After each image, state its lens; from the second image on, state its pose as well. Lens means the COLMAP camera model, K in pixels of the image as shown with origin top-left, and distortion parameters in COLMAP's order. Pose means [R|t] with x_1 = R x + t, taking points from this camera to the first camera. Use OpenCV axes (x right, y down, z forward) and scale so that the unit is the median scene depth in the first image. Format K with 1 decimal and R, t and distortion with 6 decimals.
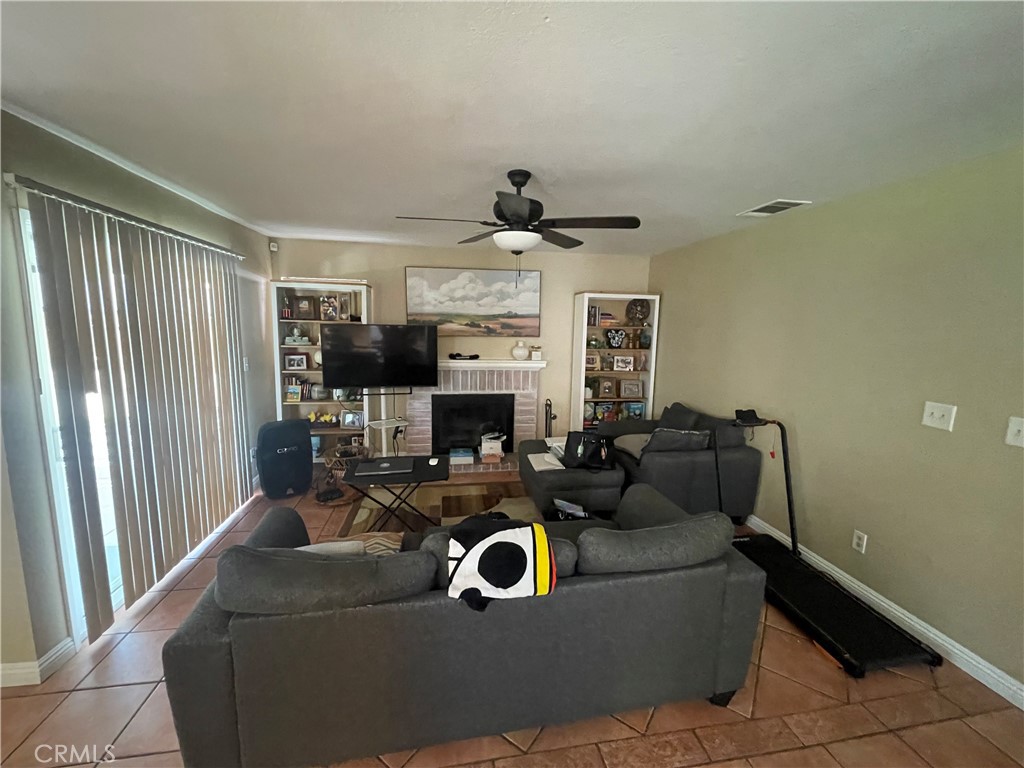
lens RADIAL K [[412.5, 0, 512.8], [0, 412.5, 381.5], [0, 0, 1]] dist [-0.002413, -0.000654]
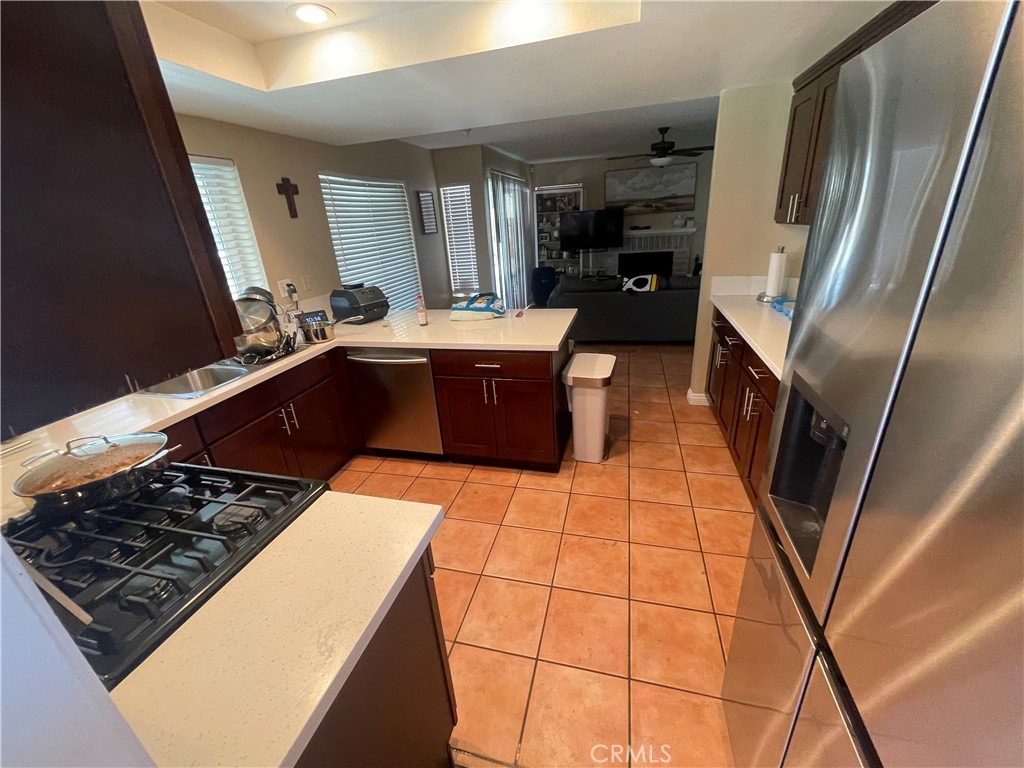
lens RADIAL K [[412.5, 0, 509.0], [0, 412.5, 385.3], [0, 0, 1]] dist [-0.002413, -0.000654]
pose [[0.903352, 0.082880, -0.420815, 0.157486], [0.025566, 0.969002, 0.245728, 0.135614], [0.428136, -0.232737, 0.873231, -0.817306]]
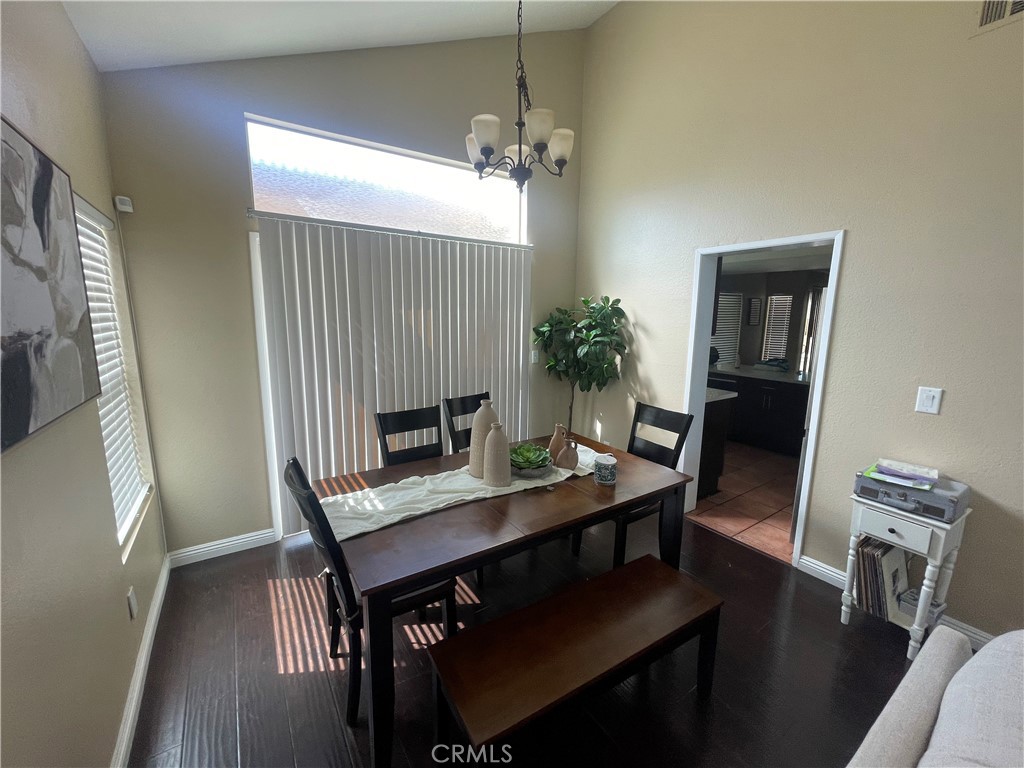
lens RADIAL K [[412.5, 0, 508.5], [0, 412.5, 381.2], [0, 0, 1]] dist [-0.002413, -0.000654]
pose [[0.411547, 0.132993, -0.901633, 0.610597], [-0.135788, 0.987202, 0.083635, 0.229898], [0.901216, 0.088012, 0.424338, -1.449497]]
